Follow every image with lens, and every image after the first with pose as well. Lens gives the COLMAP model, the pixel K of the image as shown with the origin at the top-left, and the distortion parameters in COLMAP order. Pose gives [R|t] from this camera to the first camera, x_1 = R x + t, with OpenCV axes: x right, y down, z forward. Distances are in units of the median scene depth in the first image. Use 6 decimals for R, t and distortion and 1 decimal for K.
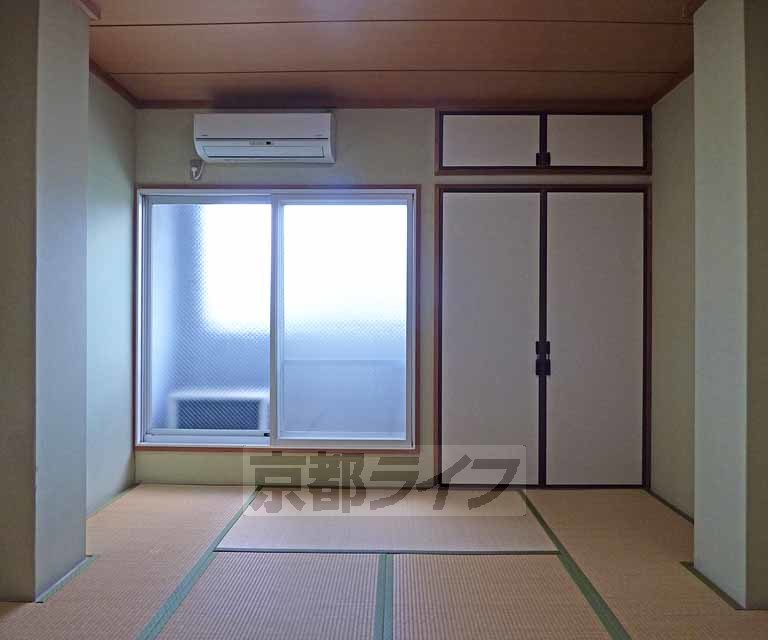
lens RADIAL K [[501.0, 0, 384.7], [0, 501.0, 320.6], [0, 0, 1]] dist [-0.021338, 0.008058]
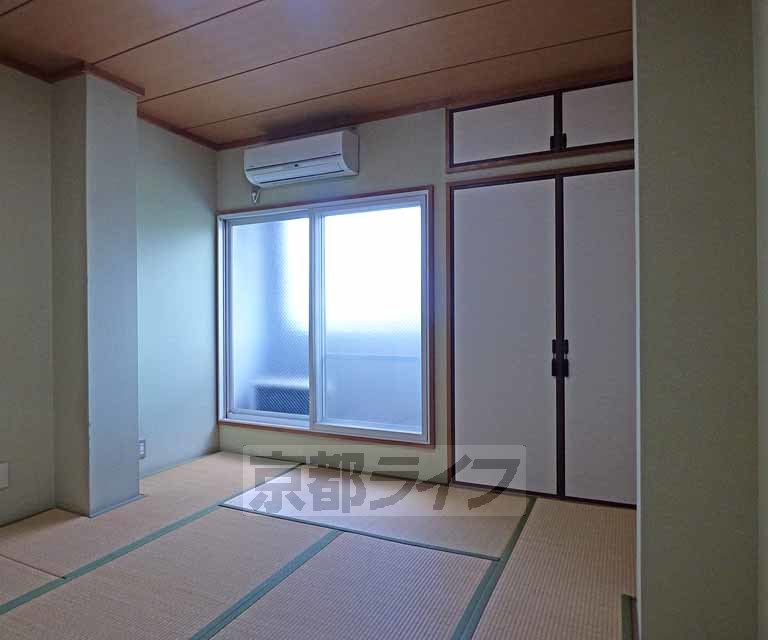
lens RADIAL K [[501.0, 0, 378.4], [0, 501.0, 320.0], [0, 0, 1]] dist [-0.021338, 0.008058]
pose [[0.910353, -0.007915, -0.413756, 0.393307], [0.008230, 0.999966, -0.001021, 0.003636], [0.413750, -0.002476, 0.910387, 0.024705]]
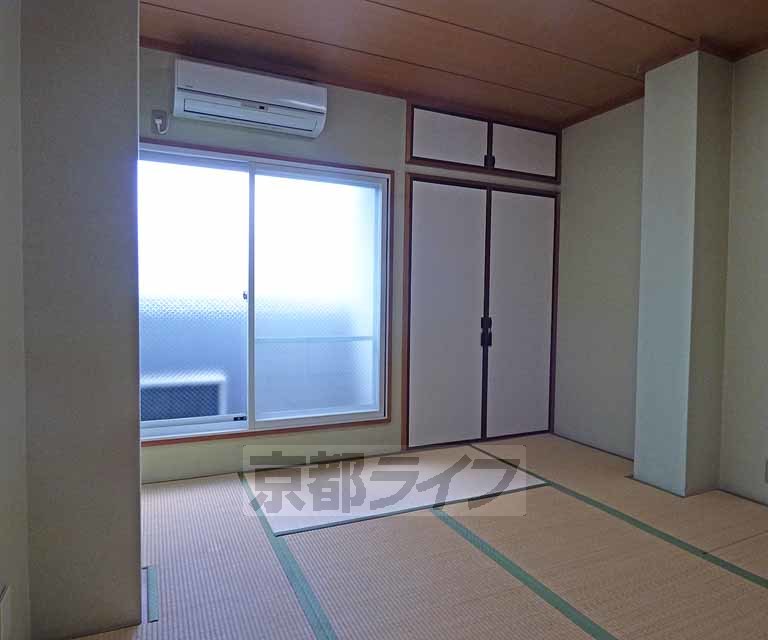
lens RADIAL K [[501.0, 0, 385.3], [0, 501.0, 320.2], [0, 0, 1]] dist [-0.021338, 0.008058]
pose [[0.901529, -0.009643, 0.432611, -0.409267], [-0.008647, 0.999151, 0.040290, 0.002580], [-0.432632, -0.040063, 0.900680, 0.039927]]
